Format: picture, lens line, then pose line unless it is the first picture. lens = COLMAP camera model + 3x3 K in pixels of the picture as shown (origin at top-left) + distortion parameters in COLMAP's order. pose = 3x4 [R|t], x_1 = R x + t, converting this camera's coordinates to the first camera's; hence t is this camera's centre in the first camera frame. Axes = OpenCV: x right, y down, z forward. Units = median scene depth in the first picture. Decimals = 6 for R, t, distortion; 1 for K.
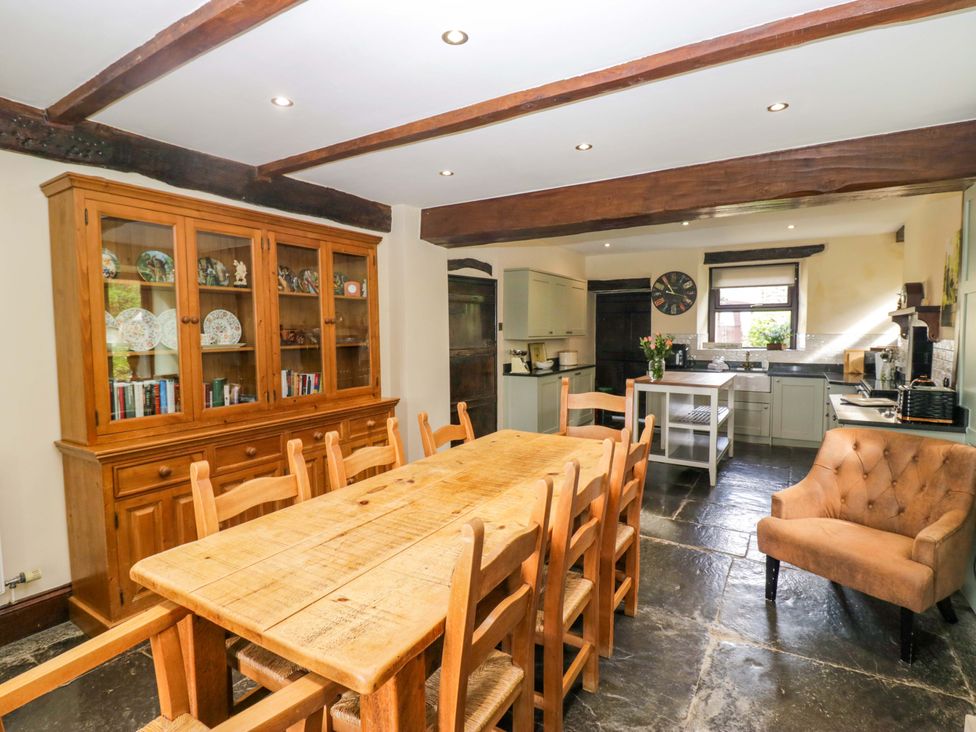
lens RADIAL K [[508.4, 0, 486.0], [0, 508.4, 362.7], [0, 0, 1]] dist [-0.001379, -0.011906]
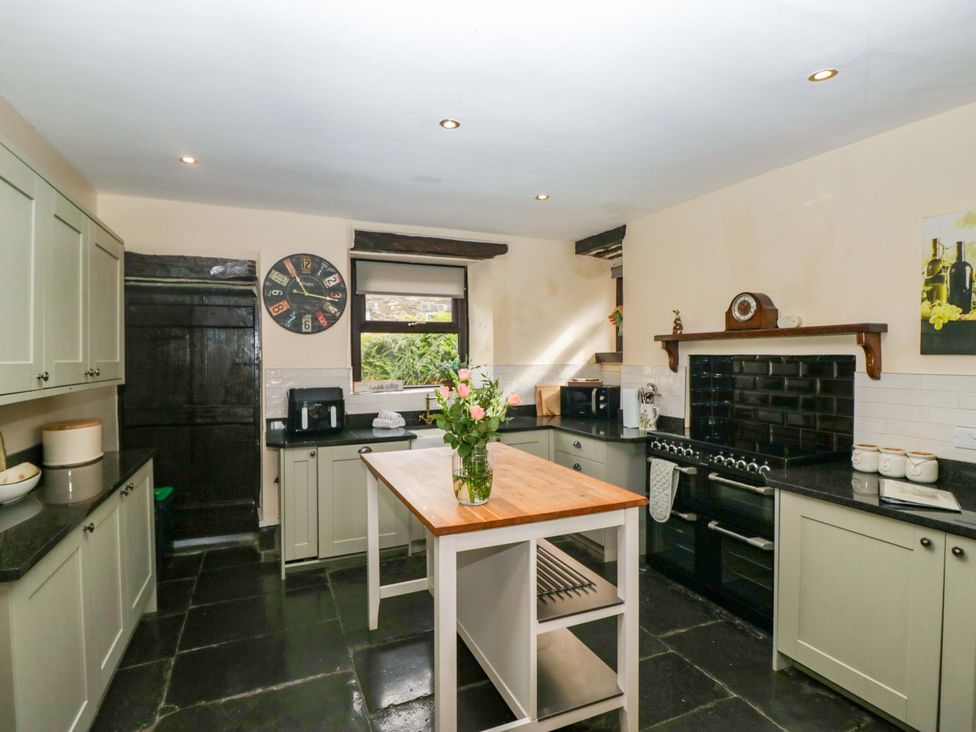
lens RADIAL K [[508.4, 0, 484.2], [0, 508.4, 361.0], [0, 0, 1]] dist [-0.001379, -0.011906]
pose [[0.570388, -0.010099, 0.821313, 0.004318], [0.058208, 0.997907, -0.028154, -0.005137], [-0.819310, 0.063865, 0.569782, 0.071078]]
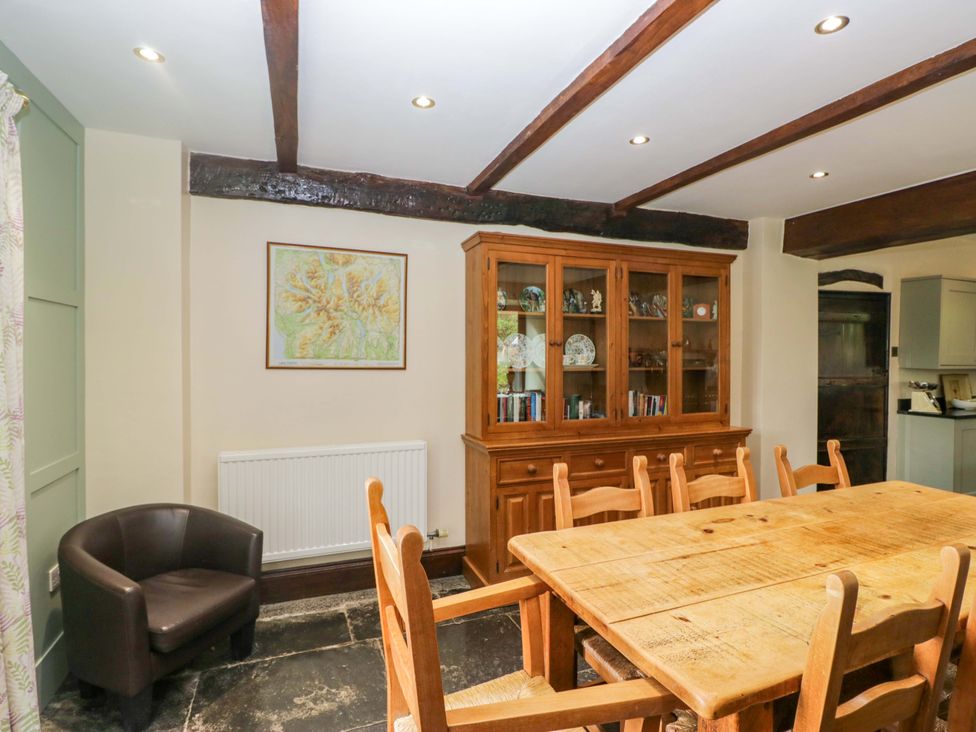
lens RADIAL K [[508.4, 0, 488.6], [0, 508.4, 360.3], [0, 0, 1]] dist [-0.001379, -0.011906]
pose [[0.796519, 0.018295, -0.604337, 0.003704], [-0.049389, 0.998170, -0.034878, 0.005458], [0.602593, 0.057629, 0.795965, -0.031123]]
